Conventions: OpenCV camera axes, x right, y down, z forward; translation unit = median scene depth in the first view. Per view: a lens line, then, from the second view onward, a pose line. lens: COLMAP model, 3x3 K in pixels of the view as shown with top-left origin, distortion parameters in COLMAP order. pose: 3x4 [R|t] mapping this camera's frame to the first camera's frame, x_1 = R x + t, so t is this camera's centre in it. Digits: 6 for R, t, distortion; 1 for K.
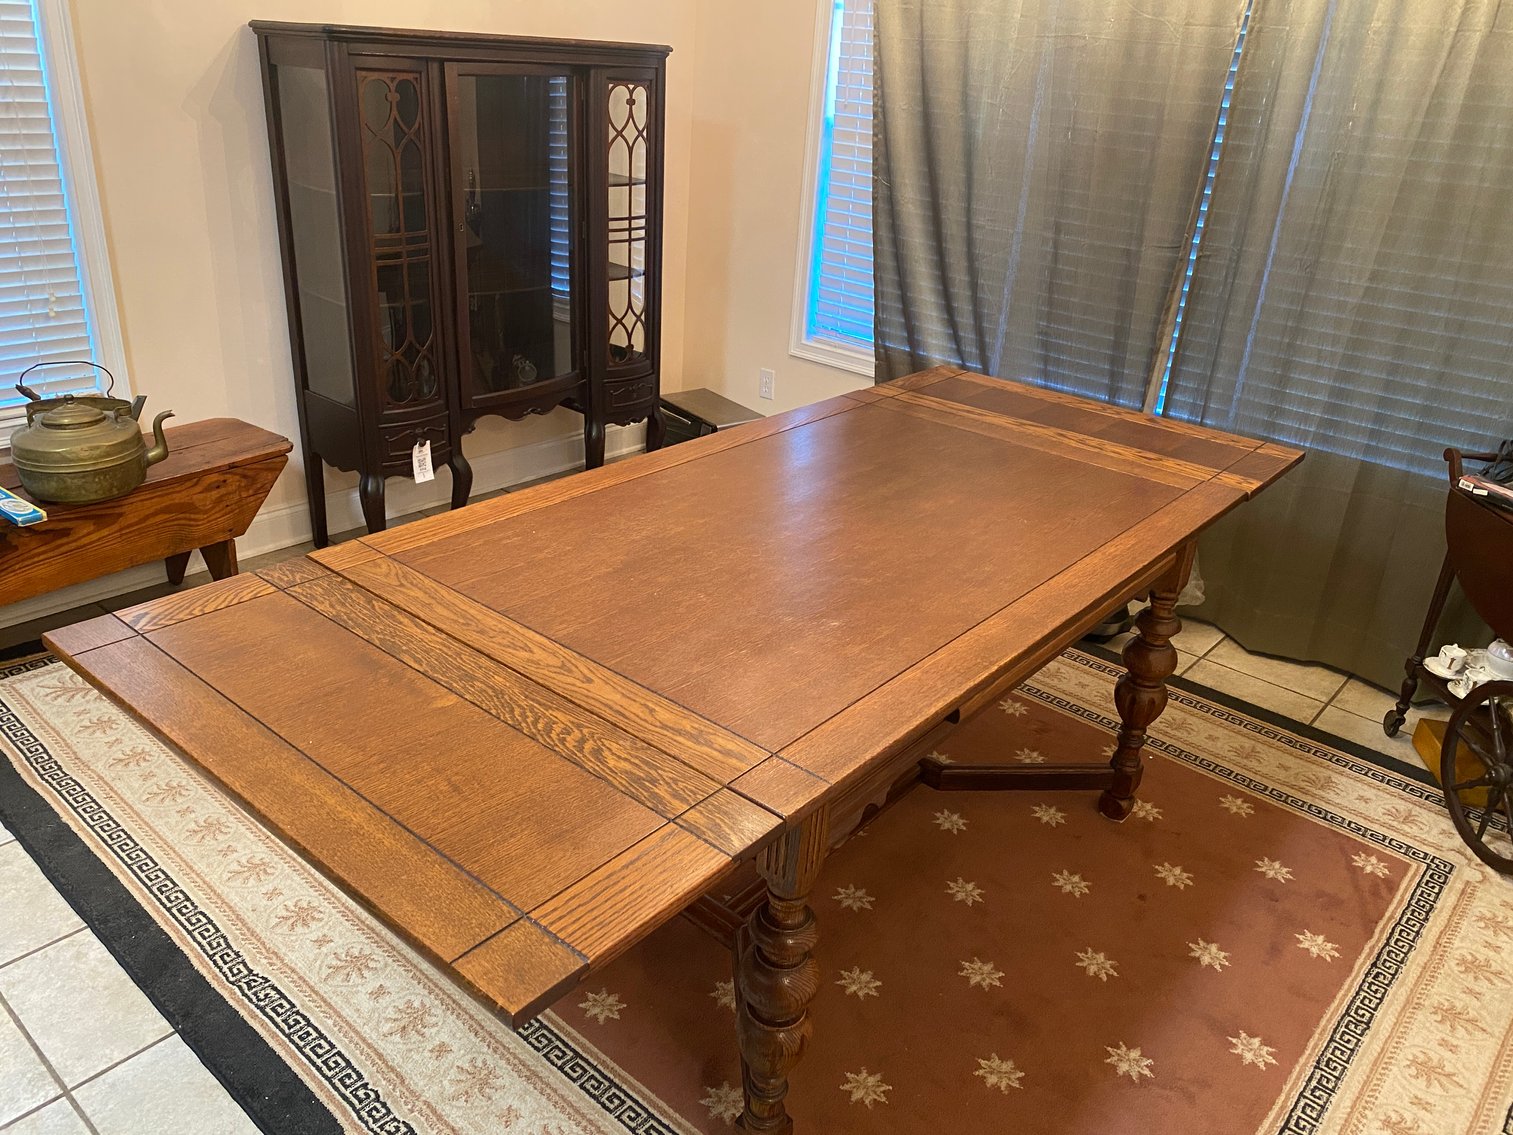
lens RADIAL K [[1176.9, 0, 756.5], [0, 1176.9, 567.5], [0, 0, 1]] dist [-0.004498, -0.000286]
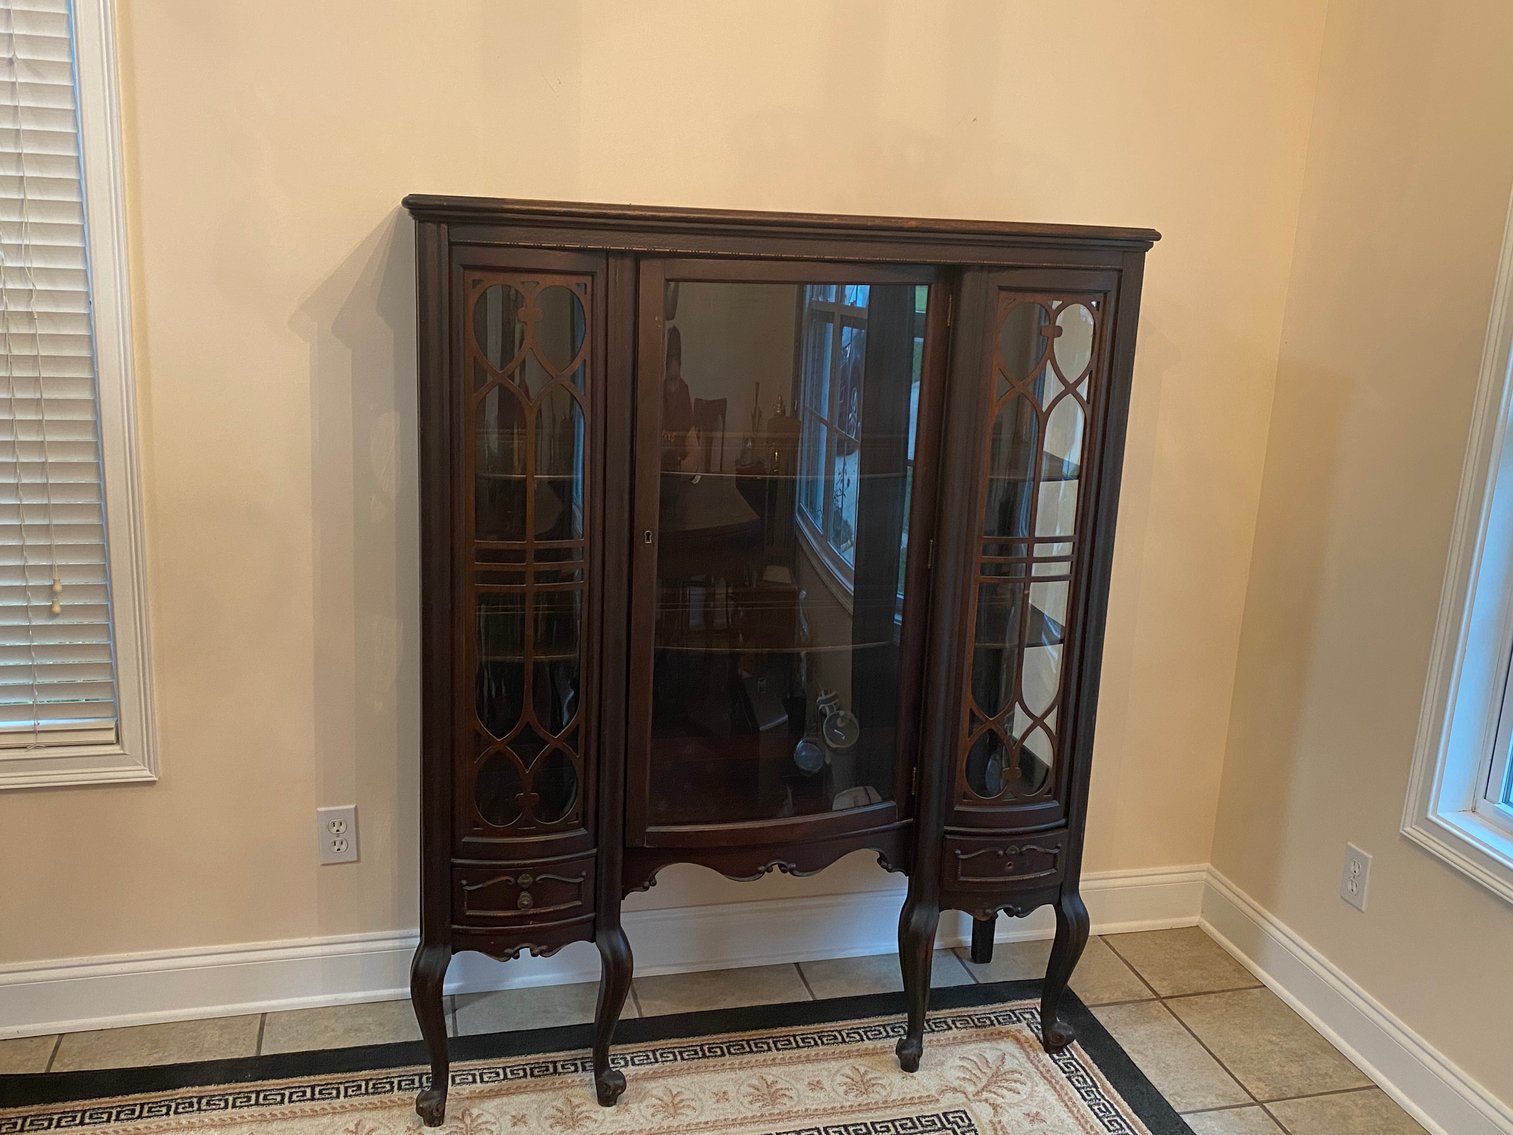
lens RADIAL K [[1404.9, 0, 756.5], [0, 1404.9, 567.5], [0, 0, 1]] dist [0.089252, -0.002674]
pose [[0.823839, 0.112342, -0.555580, 0.152561], [-0.224480, 0.964686, -0.137803, -0.182061], [0.520479, 0.238244, 0.819964, 0.449810]]
